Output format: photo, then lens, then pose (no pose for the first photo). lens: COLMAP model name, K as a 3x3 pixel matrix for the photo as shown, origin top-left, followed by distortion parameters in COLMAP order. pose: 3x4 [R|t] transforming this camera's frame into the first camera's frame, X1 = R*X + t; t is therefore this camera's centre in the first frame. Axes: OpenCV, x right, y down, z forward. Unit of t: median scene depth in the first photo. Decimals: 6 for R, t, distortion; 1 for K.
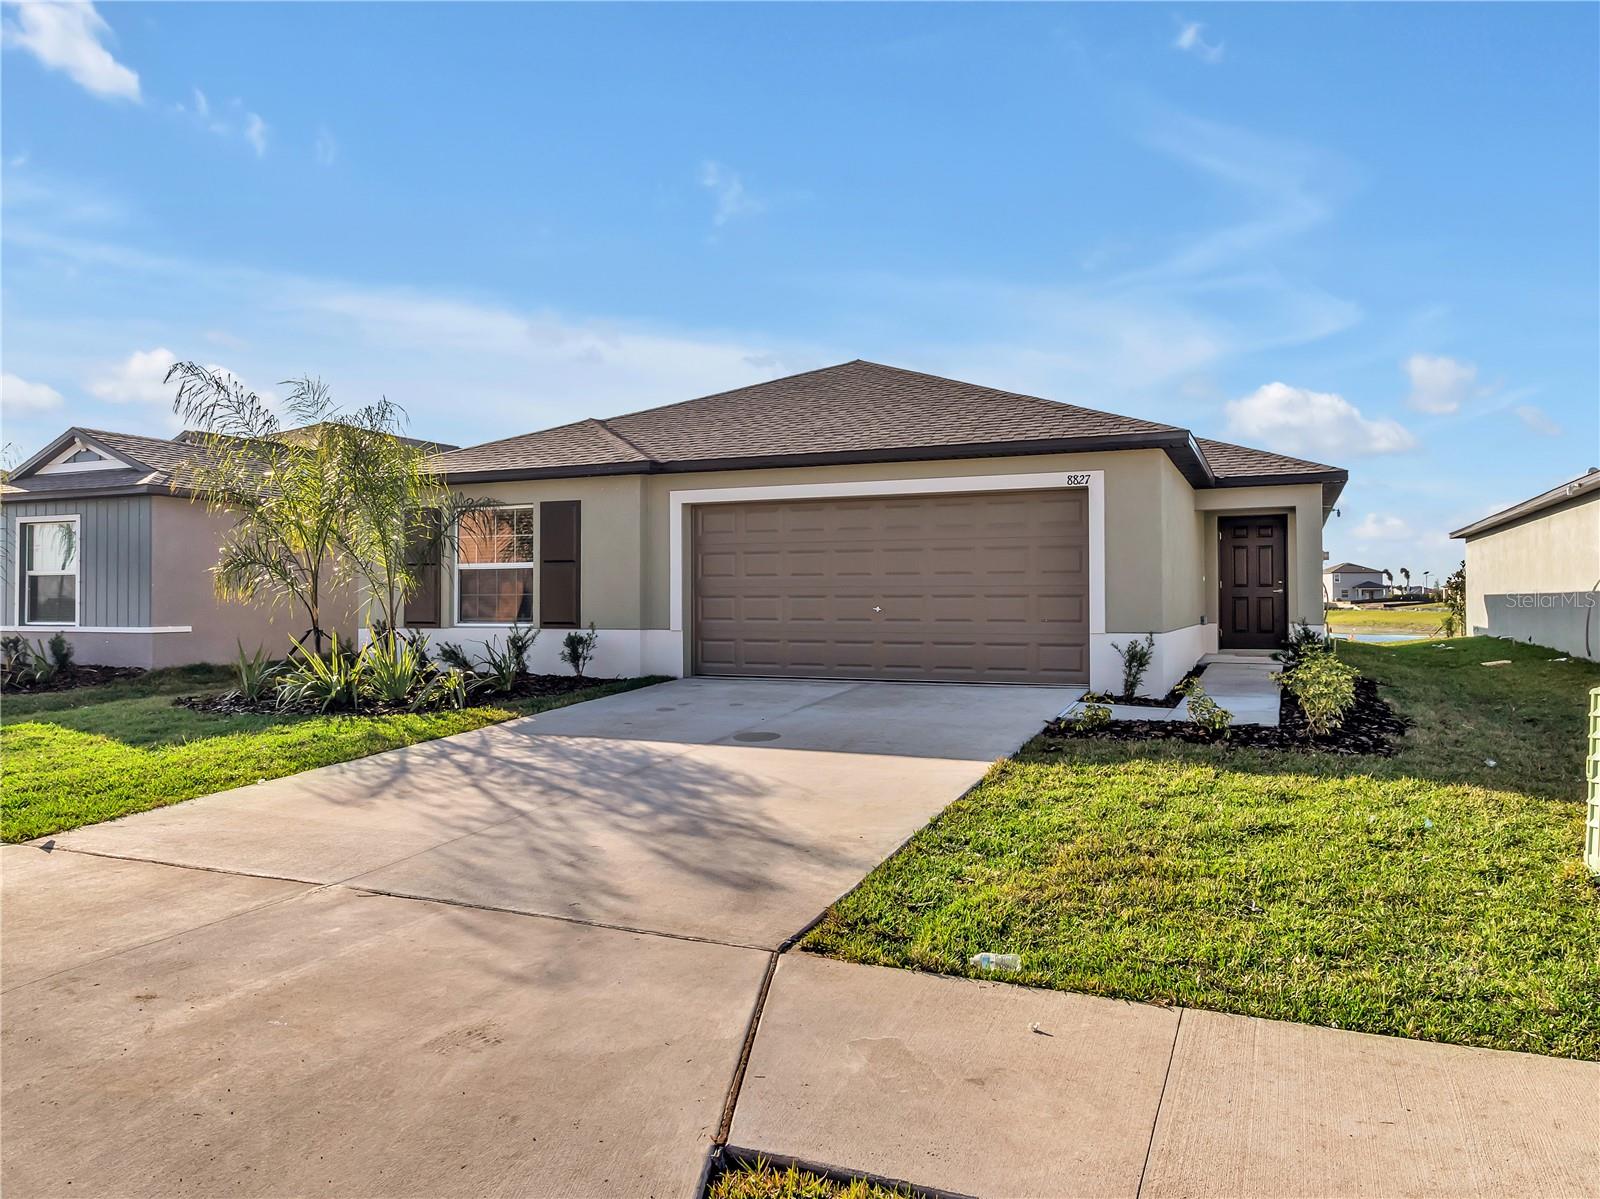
lens RADIAL K [[1130.8, 0, 798.3], [0, 1130.8, 582.2], [0, 0, 1]] dist [0.000533, 0.000460]
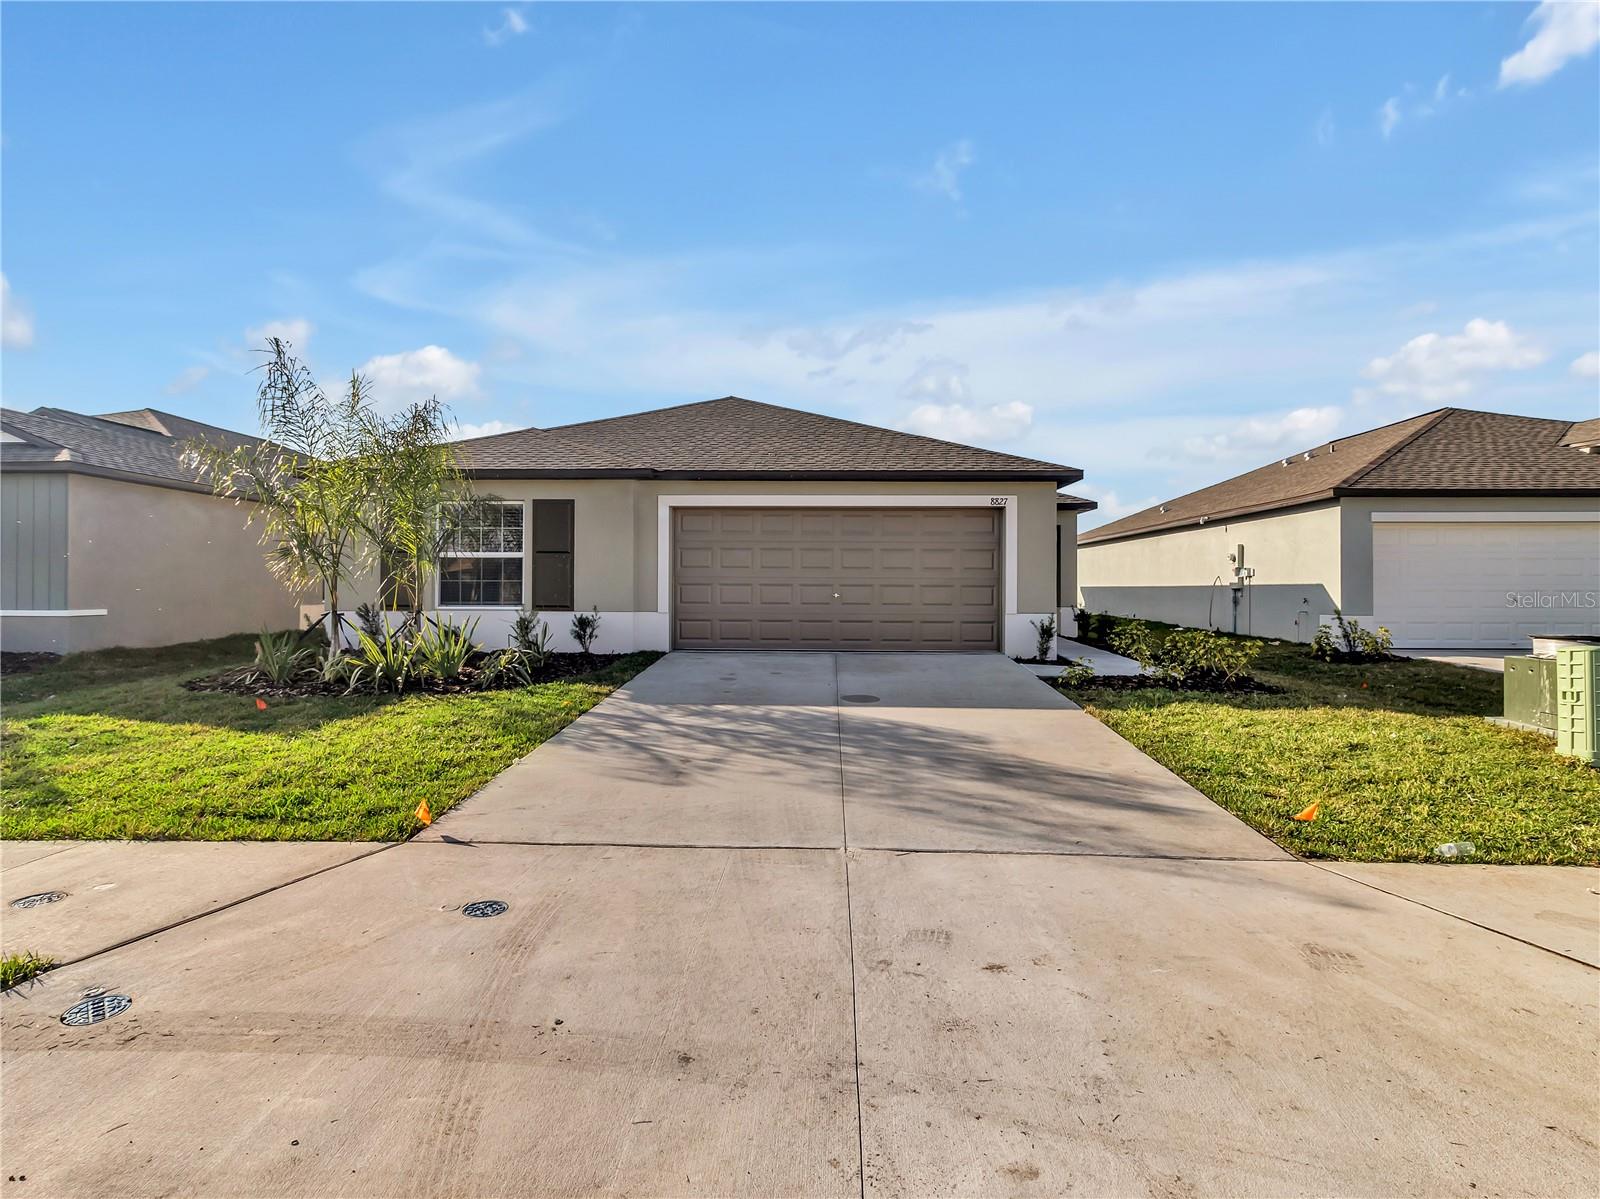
lens RADIAL K [[864.2, 0, 800.0], [0, 864.2, 599.5], [0, 0, 1]] dist [0.002595, 0.001003]
pose [[0.929150, 0.002041, 0.369698, -0.310991], [-0.013607, 0.999496, 0.028680, 0.000998], [-0.369453, -0.031679, 0.928709, 0.098281]]
